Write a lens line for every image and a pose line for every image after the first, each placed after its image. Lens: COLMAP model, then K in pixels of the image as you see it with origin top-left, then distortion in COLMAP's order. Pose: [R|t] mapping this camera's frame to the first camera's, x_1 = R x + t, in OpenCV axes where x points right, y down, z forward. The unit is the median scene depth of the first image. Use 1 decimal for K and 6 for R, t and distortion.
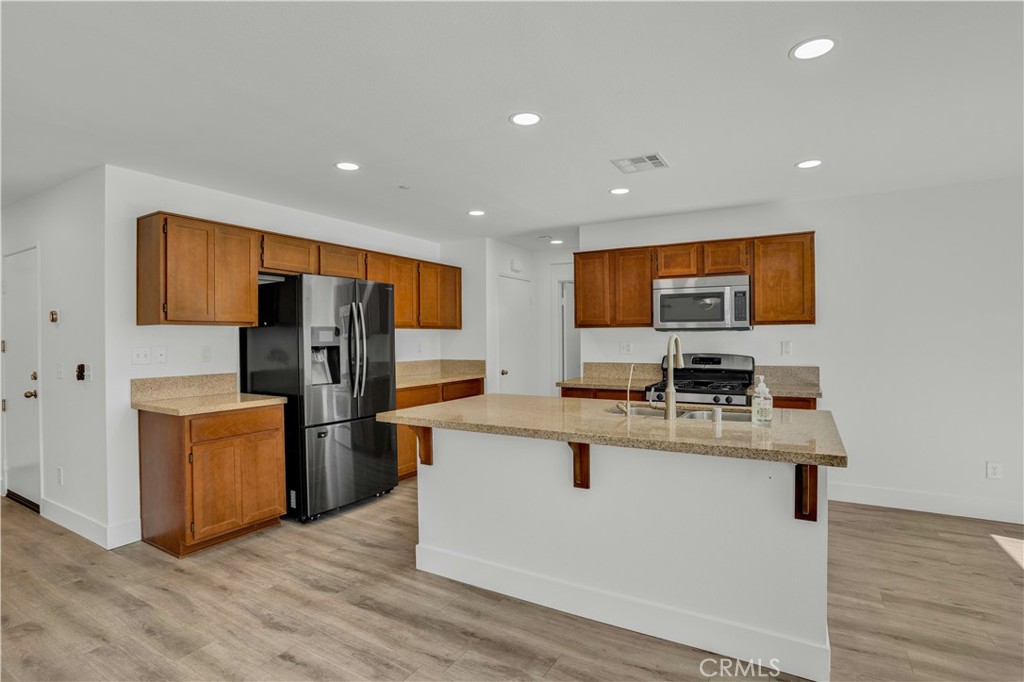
lens RADIAL K [[497.0, 0, 511.7], [0, 497.0, 342.9], [0, 0, 1]] dist [-0.003105, 0.000219]
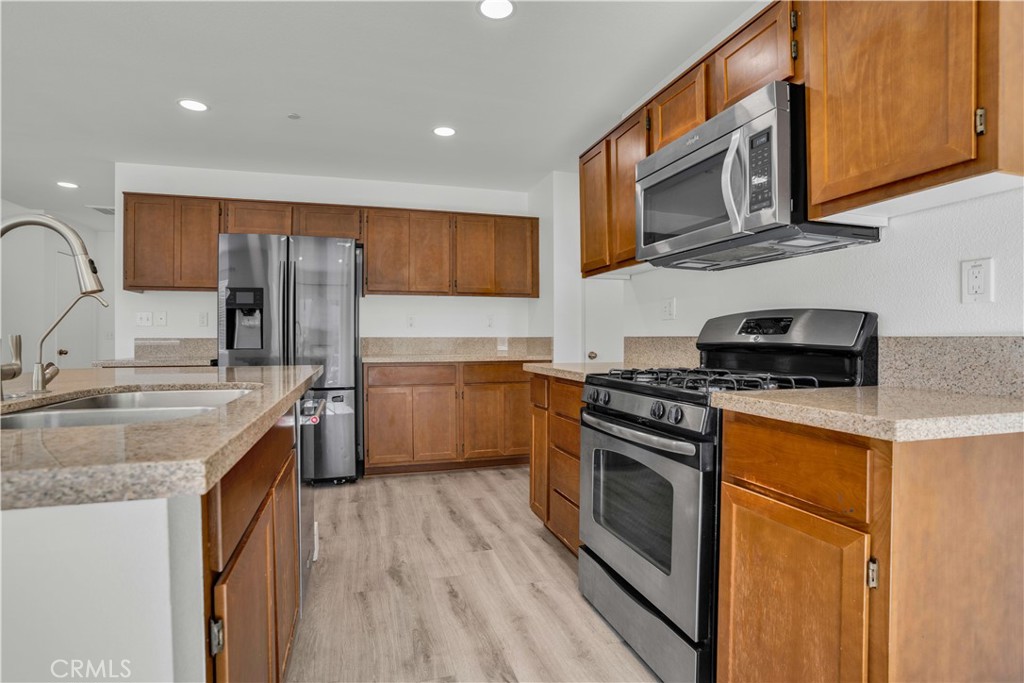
lens RADIAL K [[497.0, 0, 507.4], [0, 497.0, 339.1], [0, 0, 1]] dist [-0.003105, 0.000219]
pose [[0.734472, 0.007627, -0.678596, 0.619227], [-0.007453, 0.999967, 0.003172, 0.056510], [0.678598, 0.002728, 0.734505, 0.642161]]
